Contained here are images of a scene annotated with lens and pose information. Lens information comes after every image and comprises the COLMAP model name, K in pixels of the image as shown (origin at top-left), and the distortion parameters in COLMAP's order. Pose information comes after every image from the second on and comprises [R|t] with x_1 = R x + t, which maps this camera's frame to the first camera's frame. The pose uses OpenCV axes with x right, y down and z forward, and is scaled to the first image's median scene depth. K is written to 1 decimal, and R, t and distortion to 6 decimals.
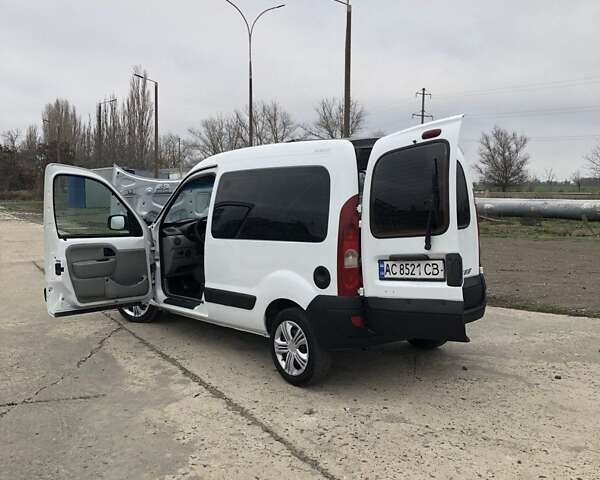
lens RADIAL K [[650.6, 0, 301.8], [0, 650.6, 229.8], [0, 0, 1]] dist [0.094796, -0.249162]
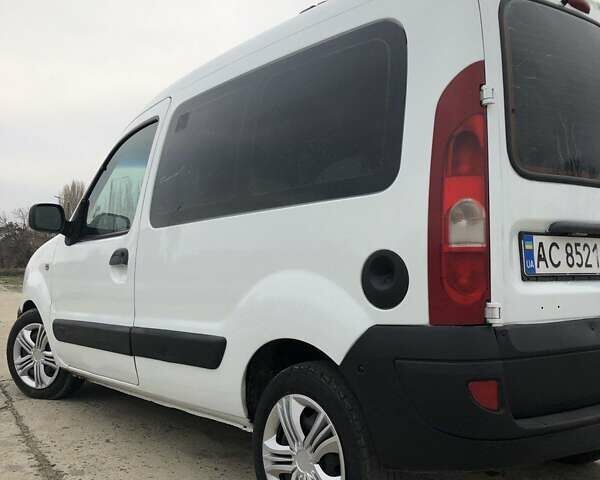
lens RADIAL K [[650.6, 0, 301.8], [0, 650.6, 229.8], [0, 0, 1]] dist [0.094796, -0.249162]
pose [[0.999654, 0.020072, -0.016975, -0.010319], [-0.022139, 0.991009, -0.131951, 0.077392], [0.014174, 0.132282, 0.991111, 0.483491]]
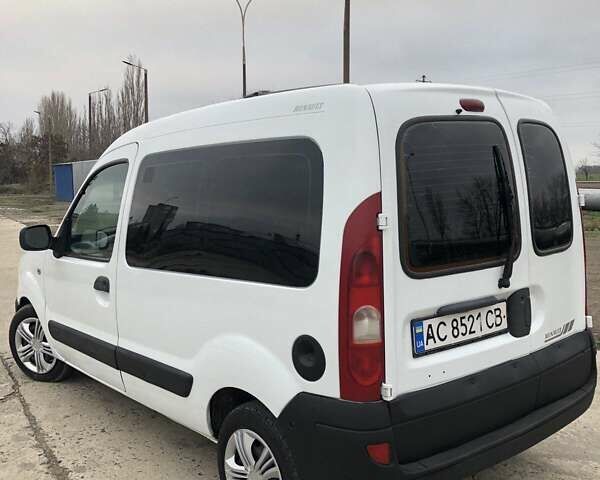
lens RADIAL K [[650.6, 0, 301.8], [0, 650.6, 229.8], [0, 0, 1]] dist [0.094796, -0.249162]
pose [[0.999969, -0.007784, 0.000728, 0.021006], [0.007774, 0.999883, 0.013196, -0.026453], [-0.000831, -0.013190, 0.999913, 0.395159]]
